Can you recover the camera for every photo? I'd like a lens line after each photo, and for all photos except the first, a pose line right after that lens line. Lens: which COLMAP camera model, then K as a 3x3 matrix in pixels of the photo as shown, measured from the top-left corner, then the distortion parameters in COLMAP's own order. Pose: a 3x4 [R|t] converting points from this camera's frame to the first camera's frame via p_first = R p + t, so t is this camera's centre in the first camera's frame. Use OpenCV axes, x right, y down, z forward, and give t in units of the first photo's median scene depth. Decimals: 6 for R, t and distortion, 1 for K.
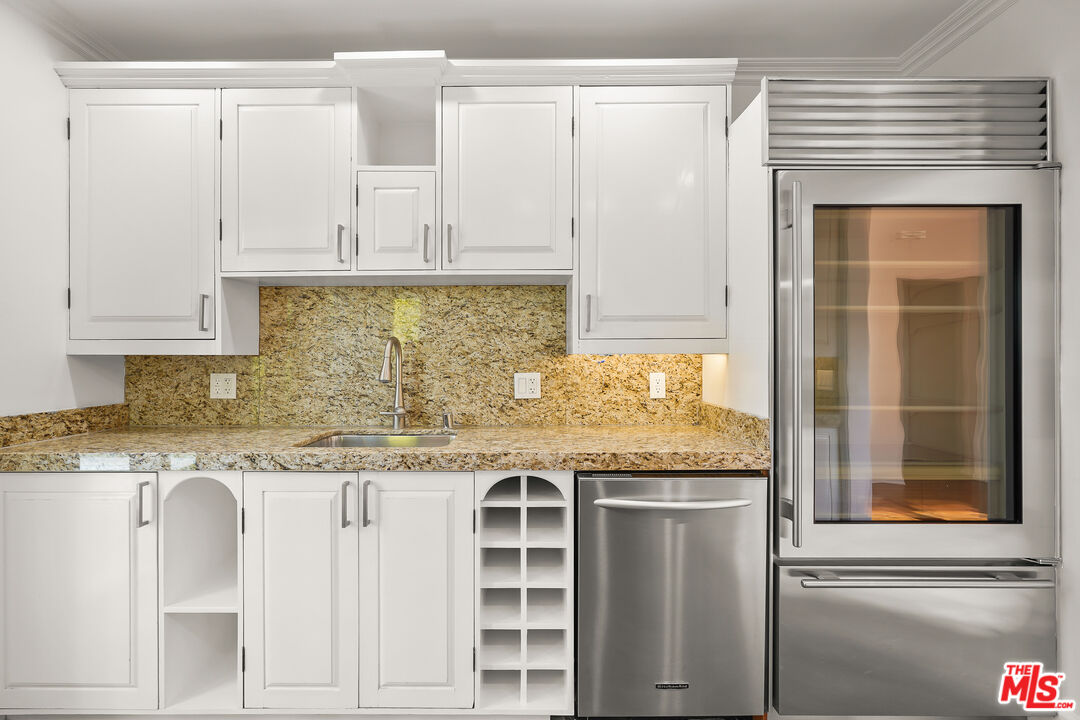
lens RADIAL K [[490.8, 0, 540.2], [0, 490.8, 357.2], [0, 0, 1]] dist [-0.008840, 0.002652]
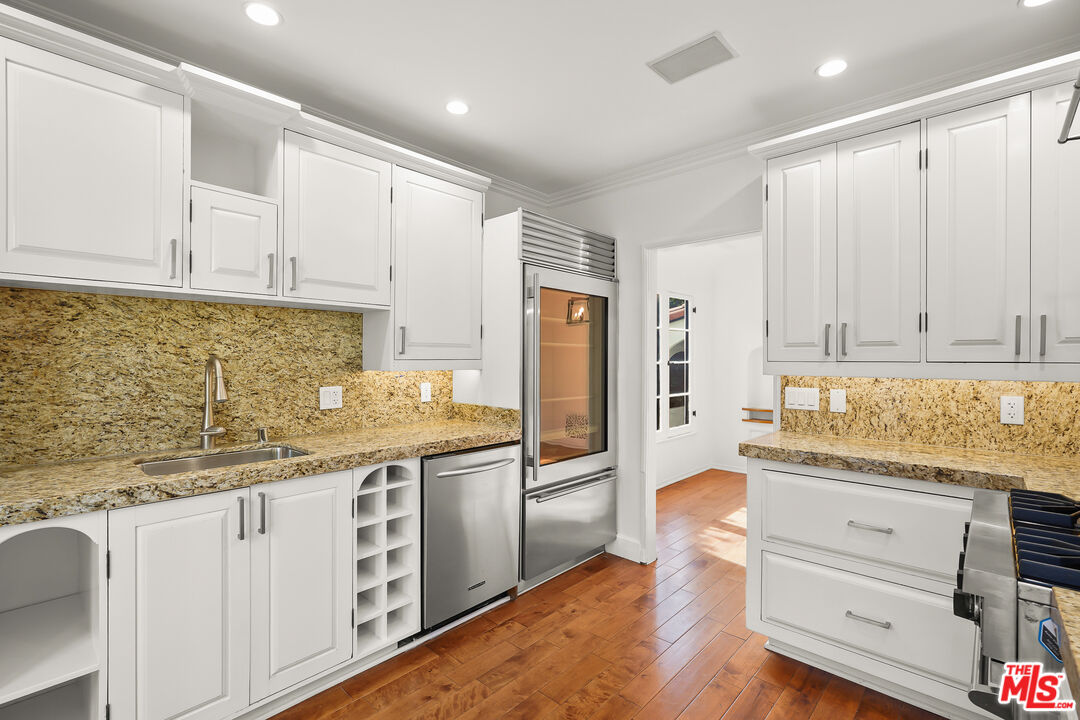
lens RADIAL K [[490.8, 0, 537.0], [0, 490.8, 359.9], [0, 0, 1]] dist [-0.008840, 0.002652]
pose [[0.676201, 0.002337, 0.736714, -0.622628], [-0.006547, 0.999975, 0.002837, -0.042873], [-0.736688, -0.006742, 0.676199, -0.158487]]
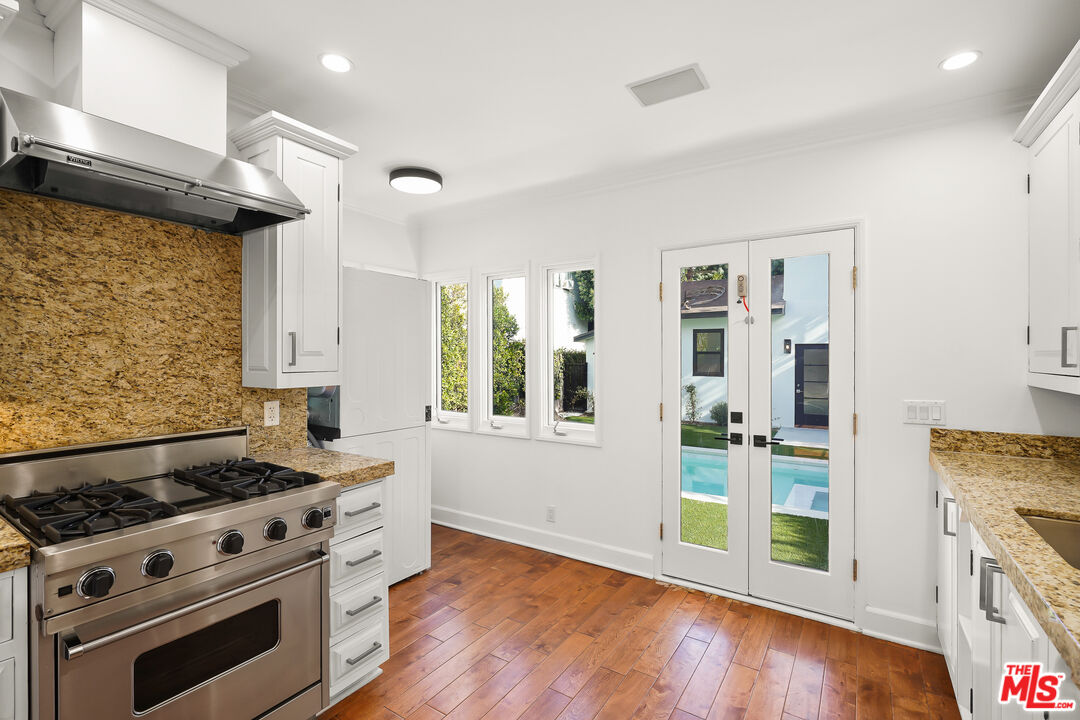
lens RADIAL K [[490.8, 0, 540.0], [0, 490.8, 355.9], [0, 0, 1]] dist [-0.008840, 0.002652]
pose [[-0.544216, 0.001545, -0.838944, 0.685005], [-0.002144, 0.999992, 0.003233, -0.086937], [0.838943, 0.003558, -0.544208, 0.774831]]
